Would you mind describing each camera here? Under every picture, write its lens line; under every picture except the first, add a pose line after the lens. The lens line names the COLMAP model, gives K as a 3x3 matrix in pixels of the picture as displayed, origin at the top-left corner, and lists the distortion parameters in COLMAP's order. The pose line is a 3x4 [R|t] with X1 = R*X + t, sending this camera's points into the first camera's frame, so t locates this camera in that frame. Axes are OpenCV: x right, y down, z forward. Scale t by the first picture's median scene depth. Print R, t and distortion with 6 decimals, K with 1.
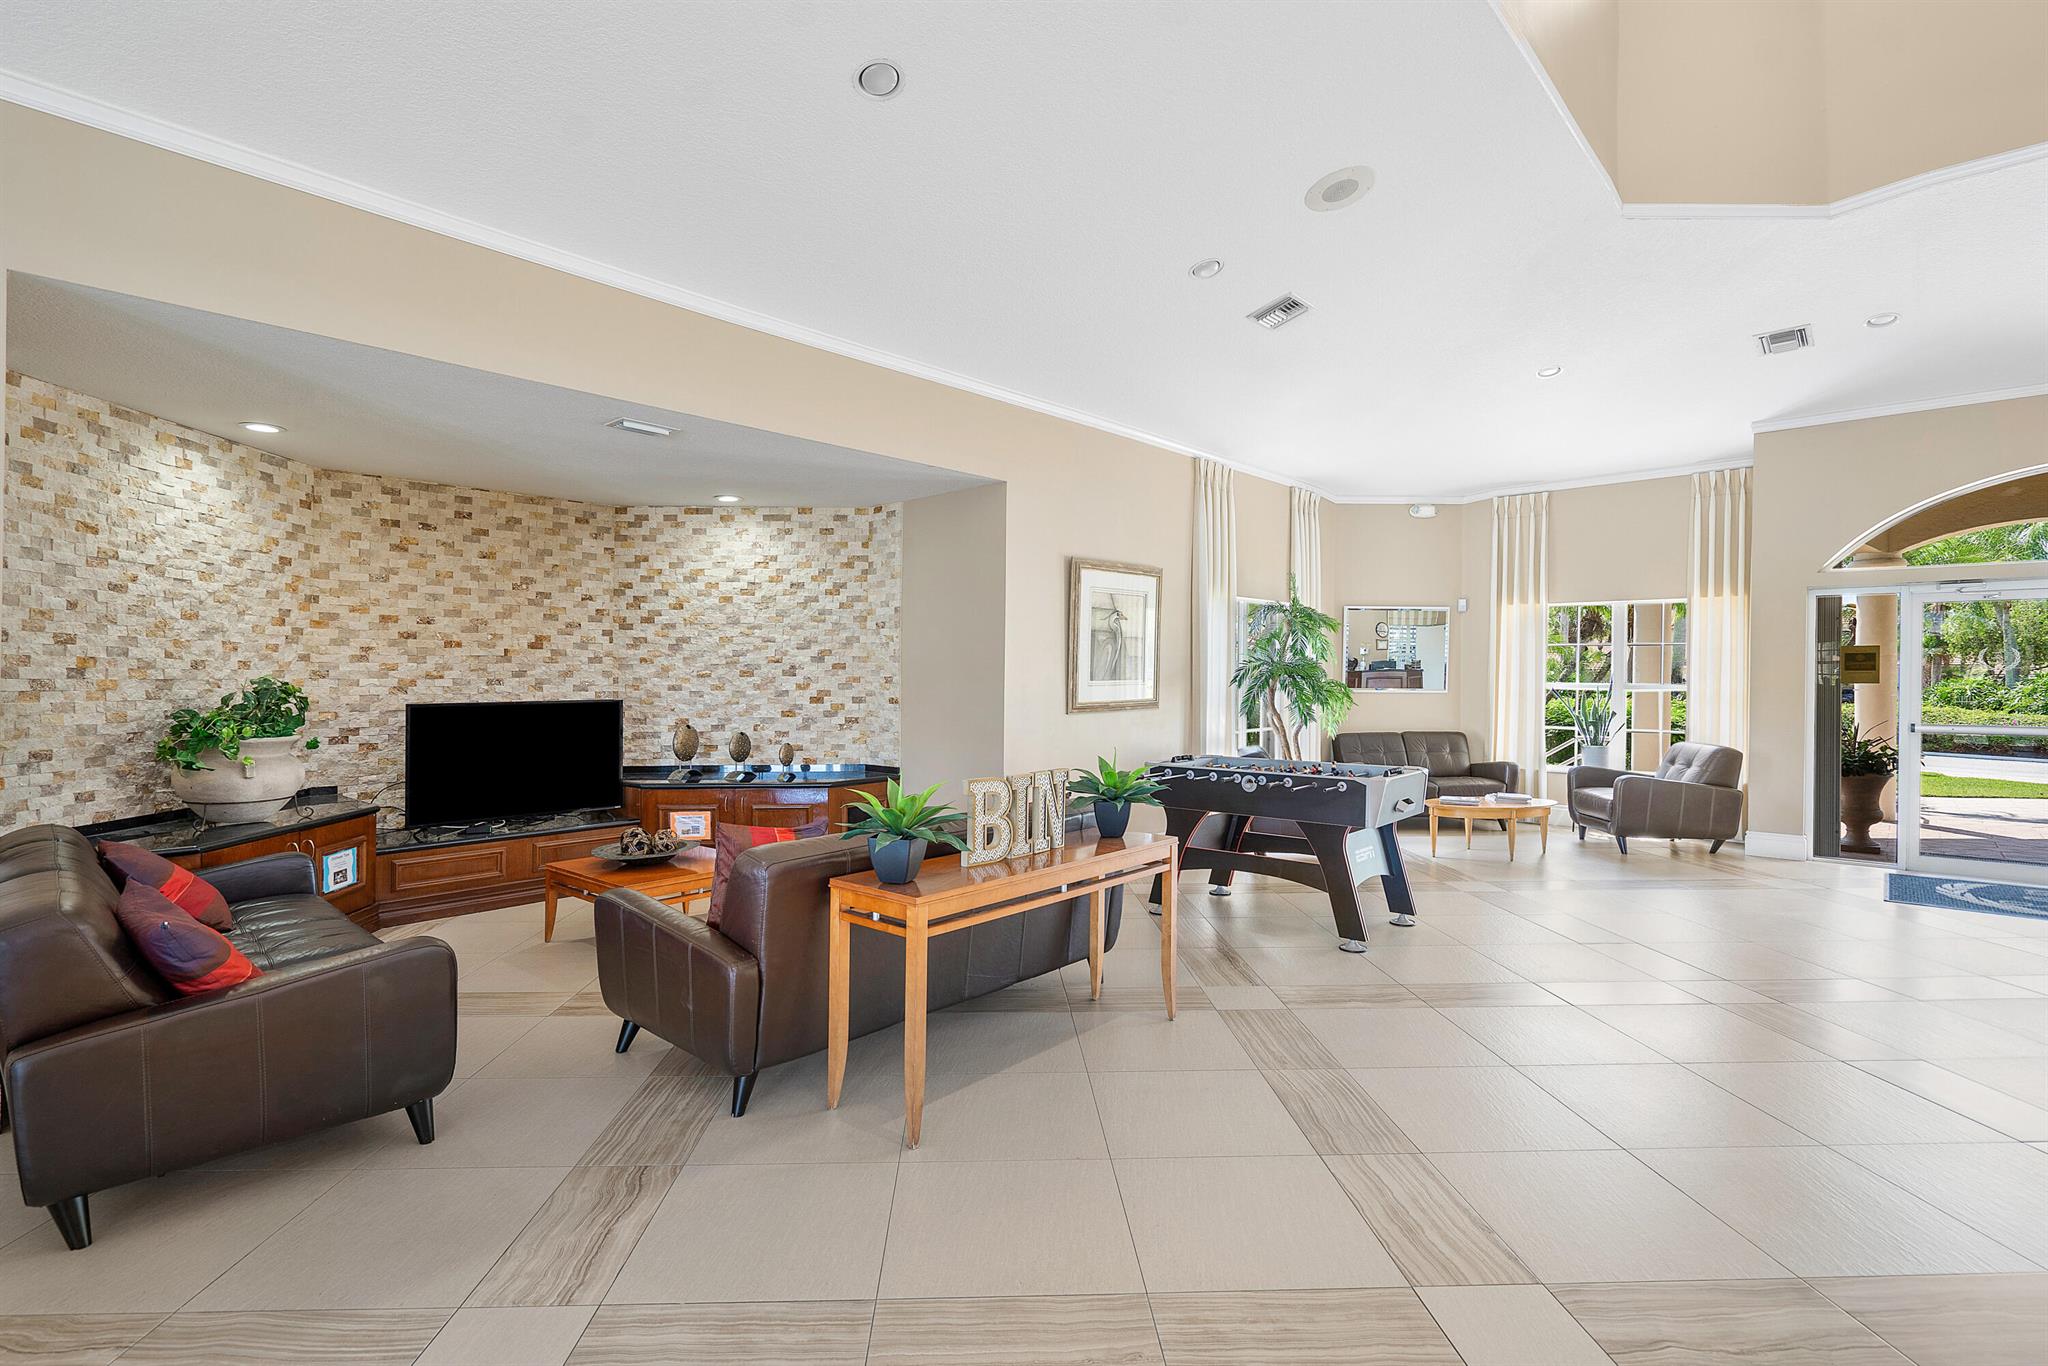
lens RADIAL K [[948.4, 0, 1024.0], [0, 948.4, 683.0], [0, 0, 1]] dist [-0.002557, -0.000920]
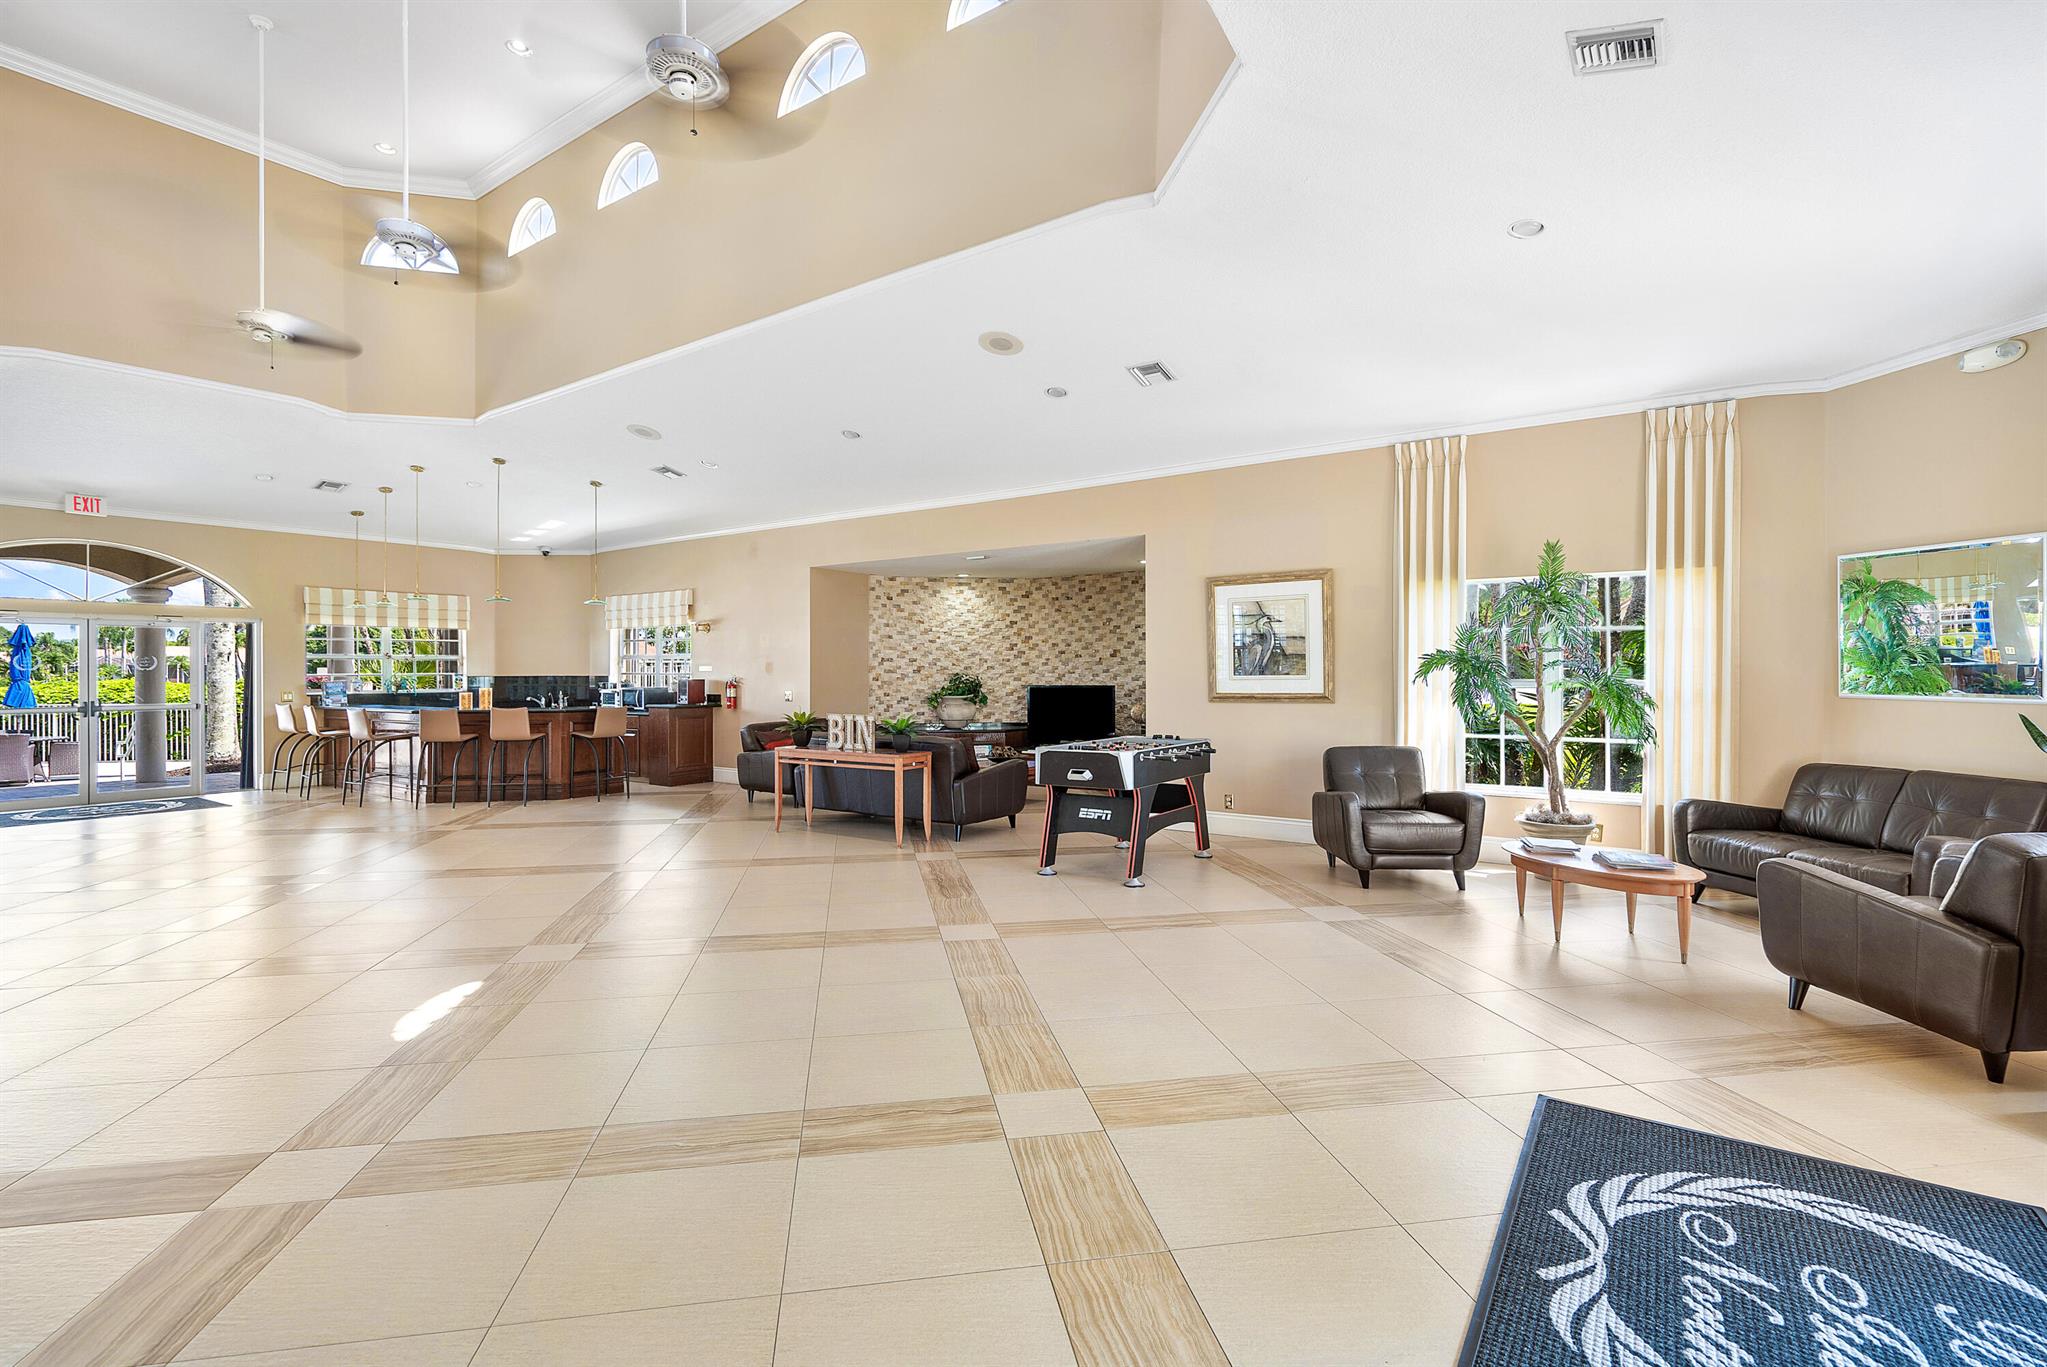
lens RADIAL K [[947.9, 0, 1023.5], [0, 947.9, 683.5], [0, 0, 1]] dist [-0.002557, -0.000920]
pose [[0.140300, 0.011926, -0.990037, 1.429244], [-0.005291, 0.999922, 0.011295, -0.005867], [0.990095, 0.003653, 0.140352, 0.654097]]
